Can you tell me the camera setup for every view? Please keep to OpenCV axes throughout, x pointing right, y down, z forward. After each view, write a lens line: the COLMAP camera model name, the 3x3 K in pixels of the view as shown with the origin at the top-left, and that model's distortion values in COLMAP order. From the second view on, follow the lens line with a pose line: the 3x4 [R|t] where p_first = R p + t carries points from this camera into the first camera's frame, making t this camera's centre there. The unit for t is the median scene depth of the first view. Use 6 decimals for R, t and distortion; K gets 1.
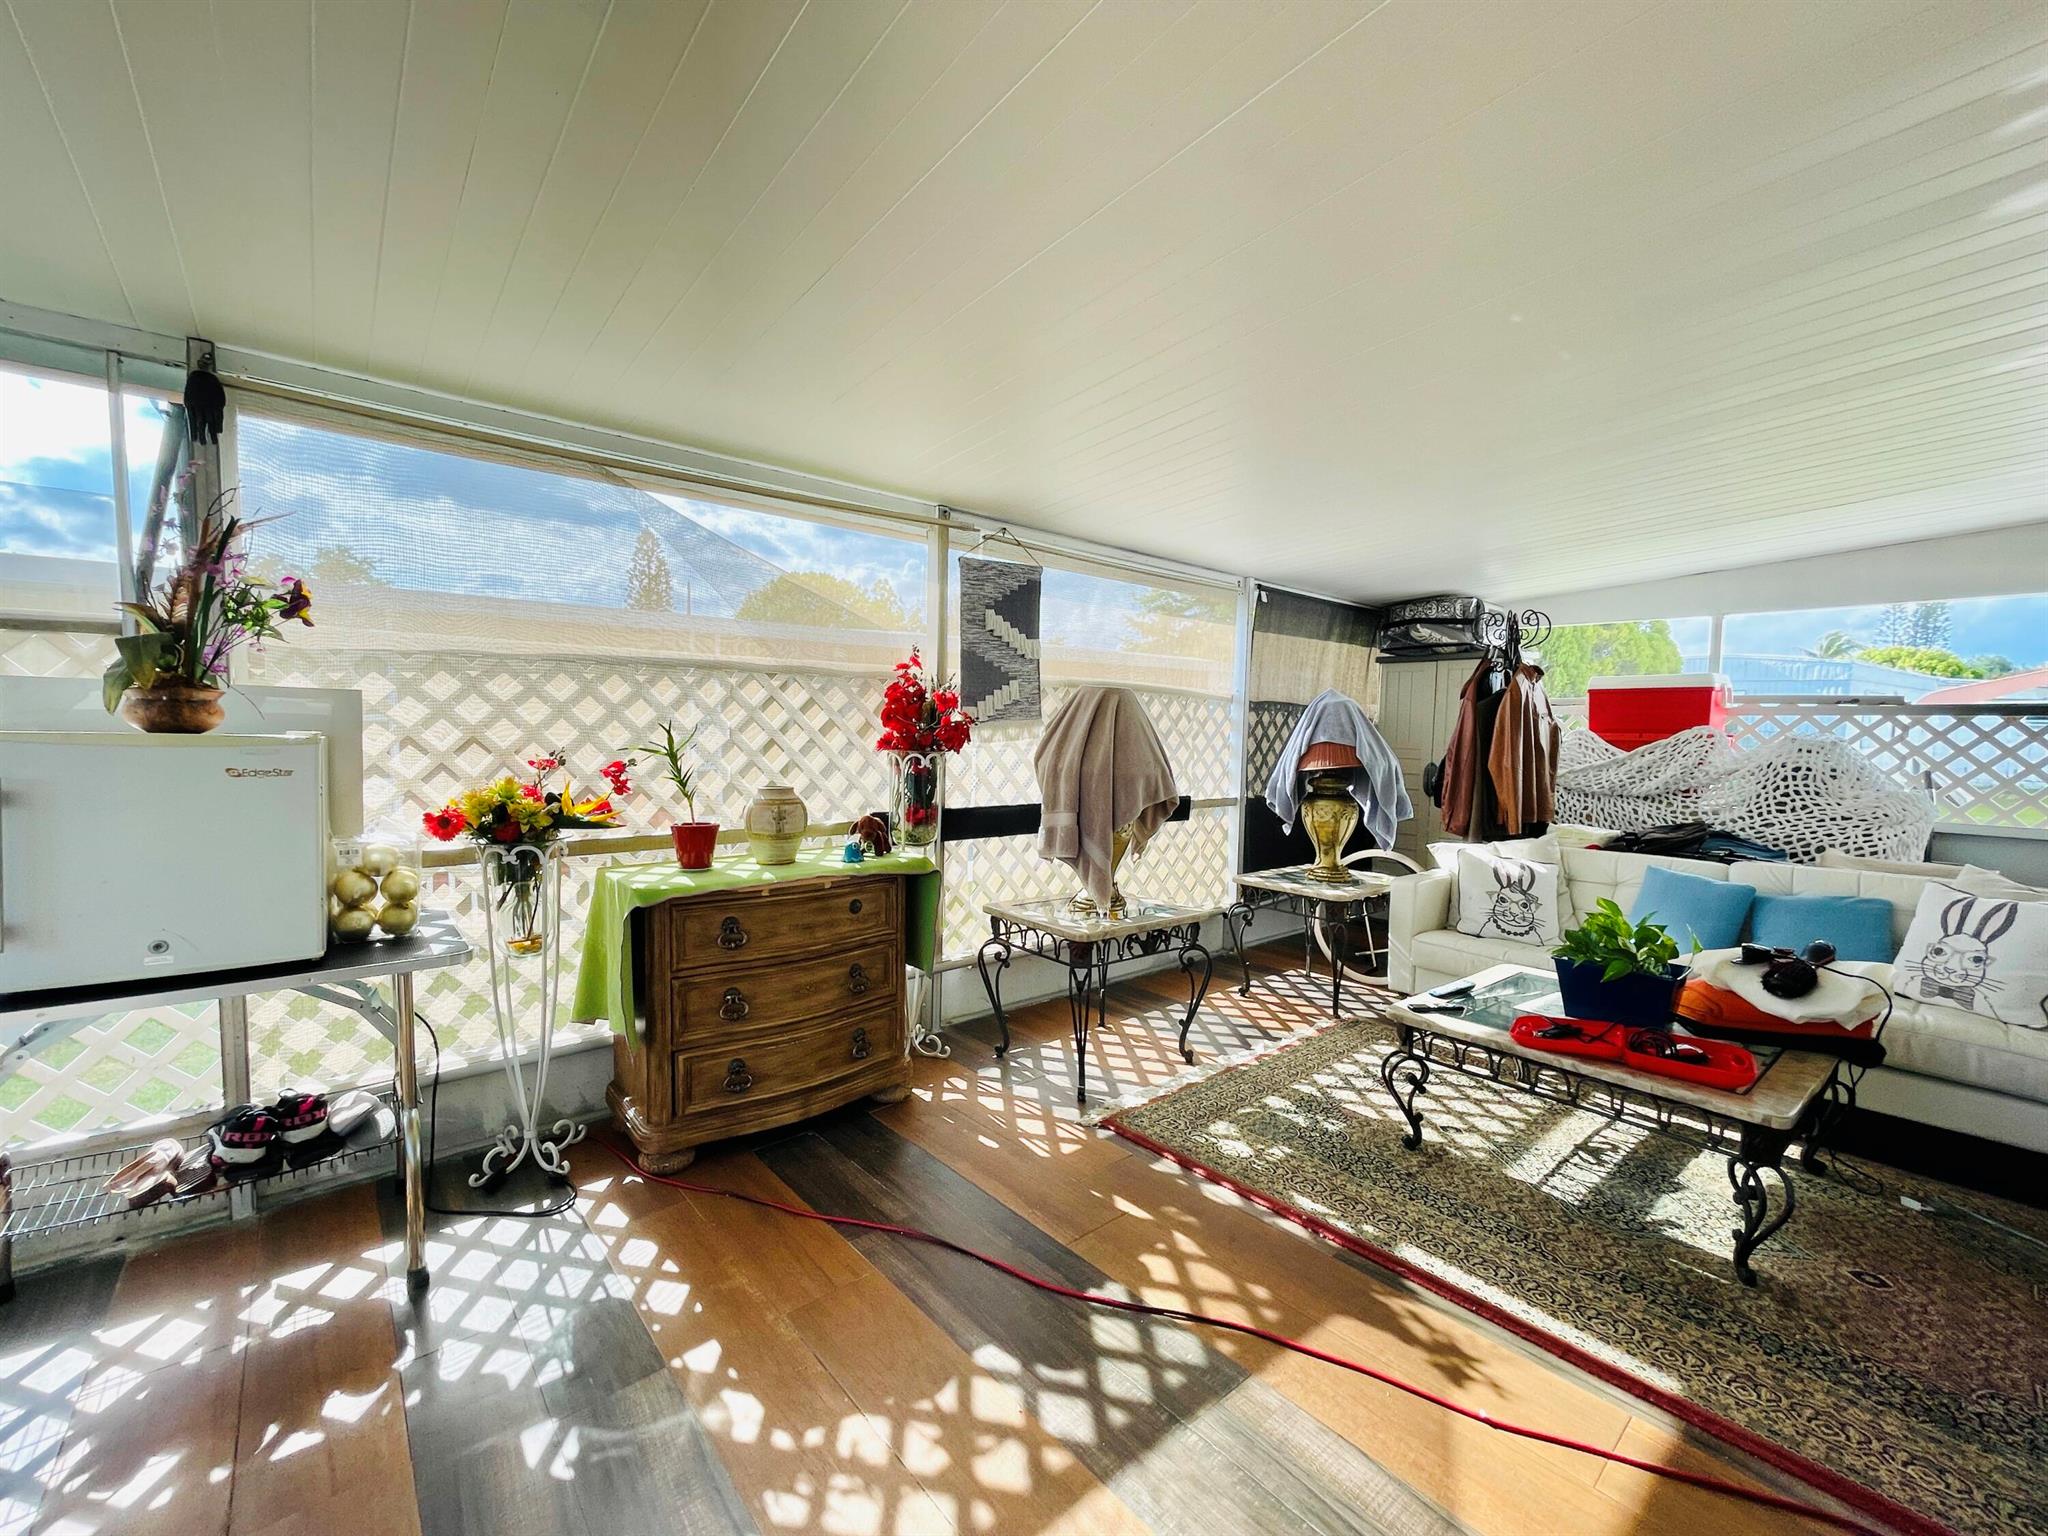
lens RADIAL K [[829.4, 0, 1005.8], [0, 829.4, 768.3], [0, 0, 1]] dist [-0.001164, -0.000194]
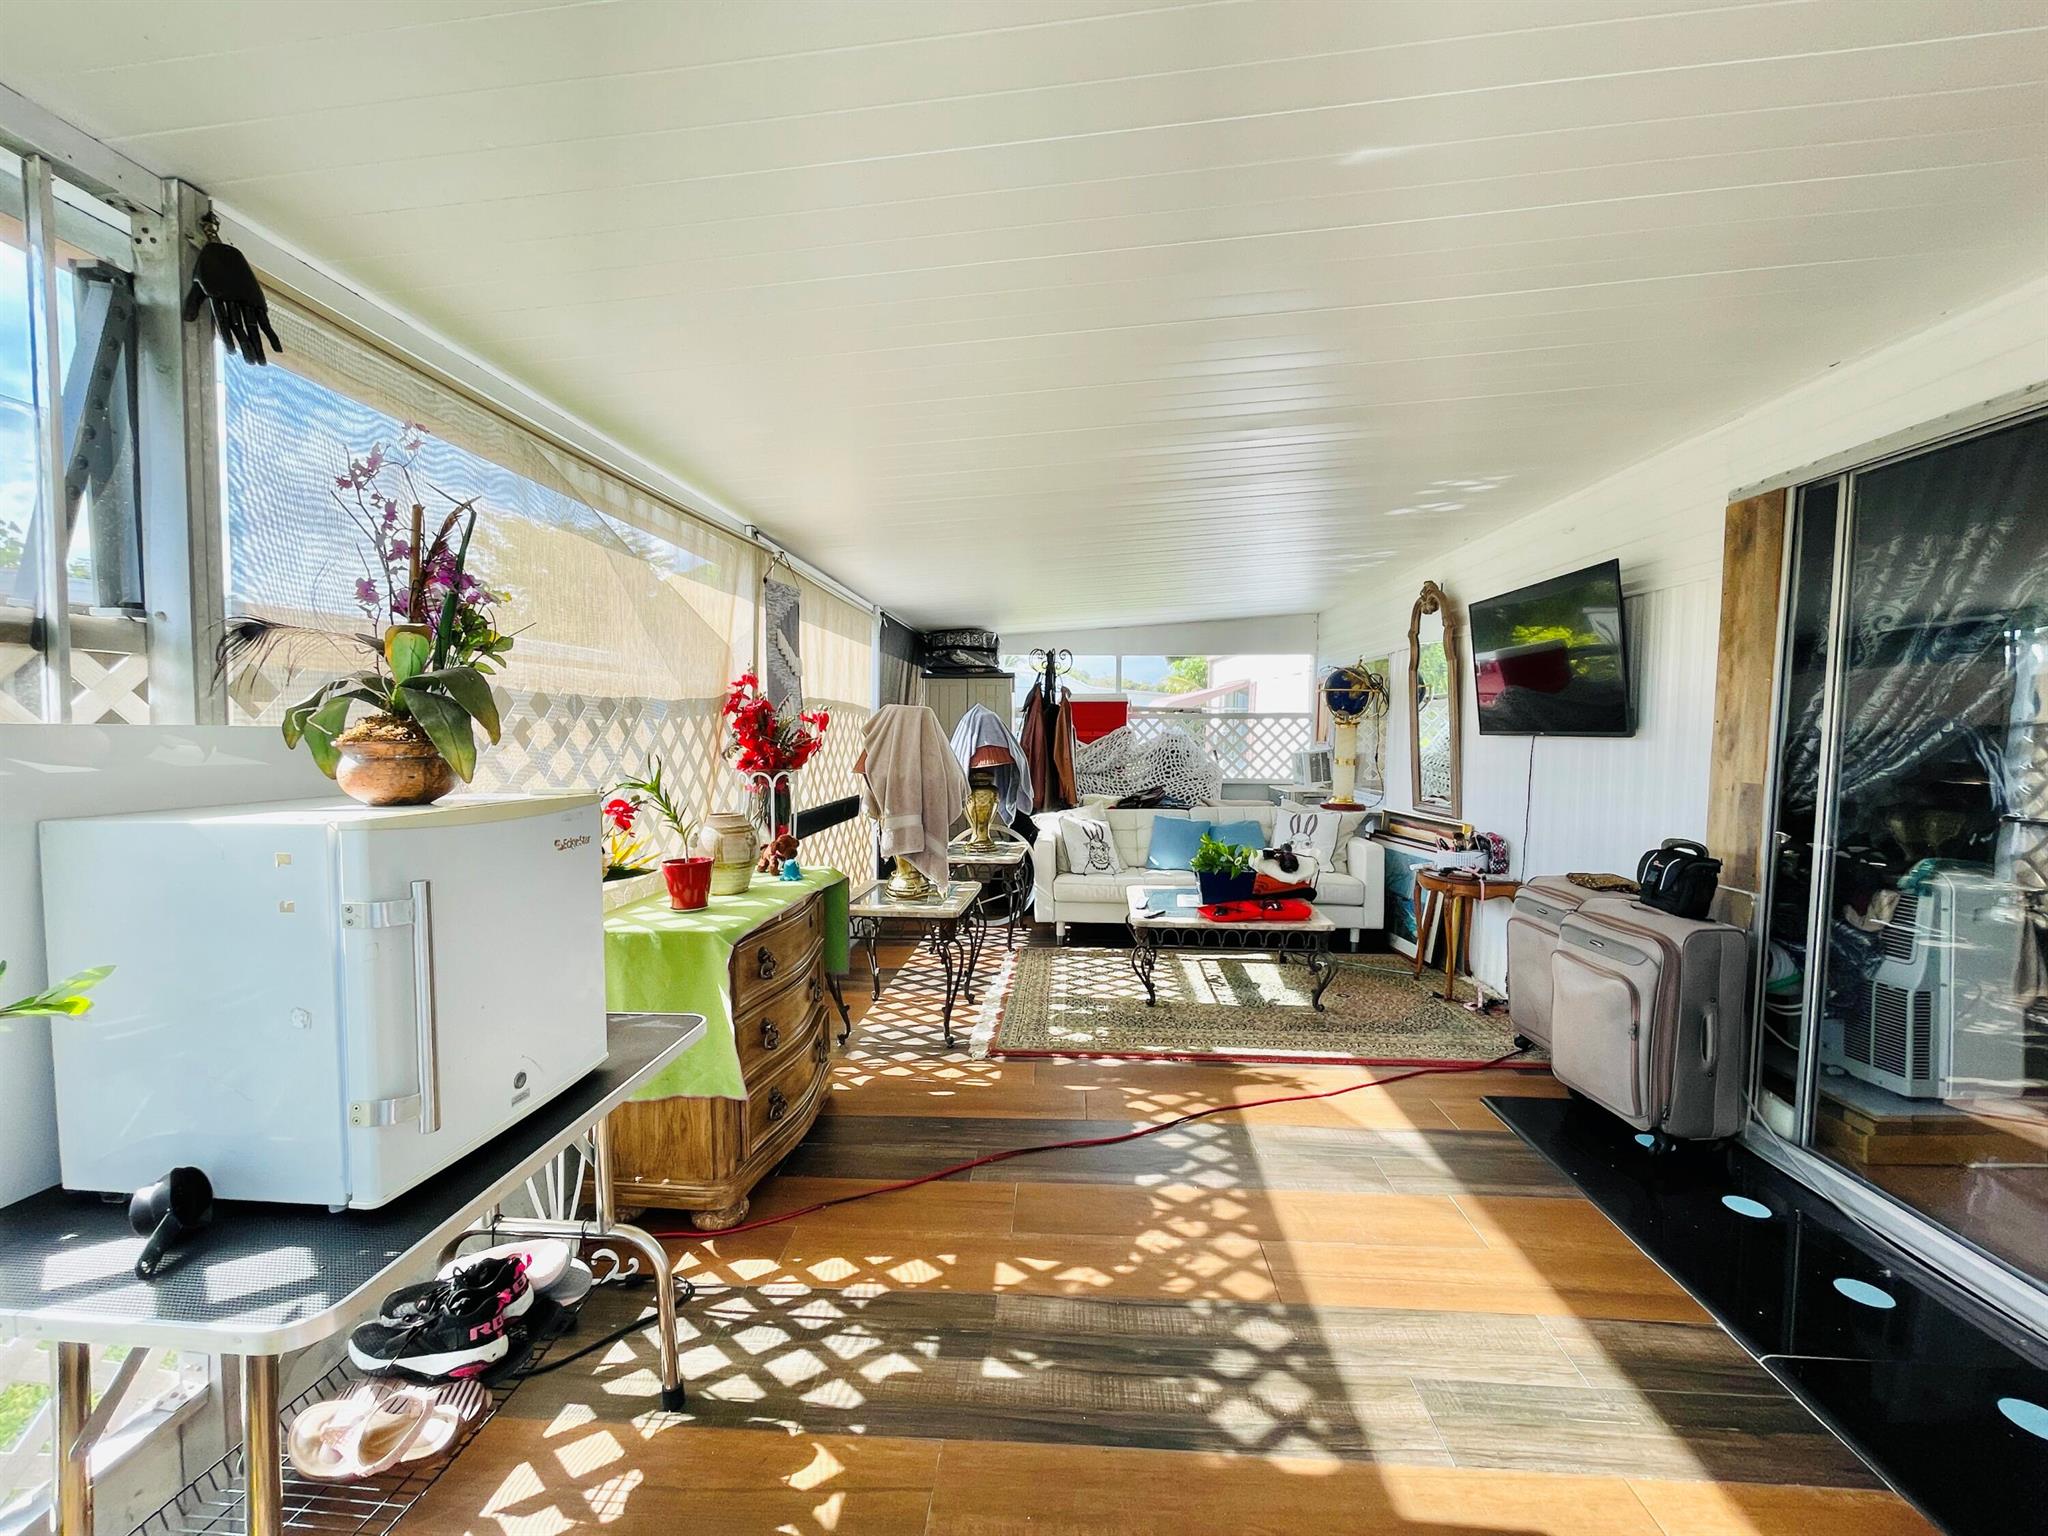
lens RADIAL K [[829.4, 0, 1005.8], [0, 829.4, 768.3], [0, 0, 1]] dist [-0.001164, -0.000194]
pose [[0.702044, -0.053369, 0.710131, -0.836083], [0.045640, 0.998510, 0.029921, -0.053893], [-0.710669, 0.011404, 0.703434, 0.089721]]
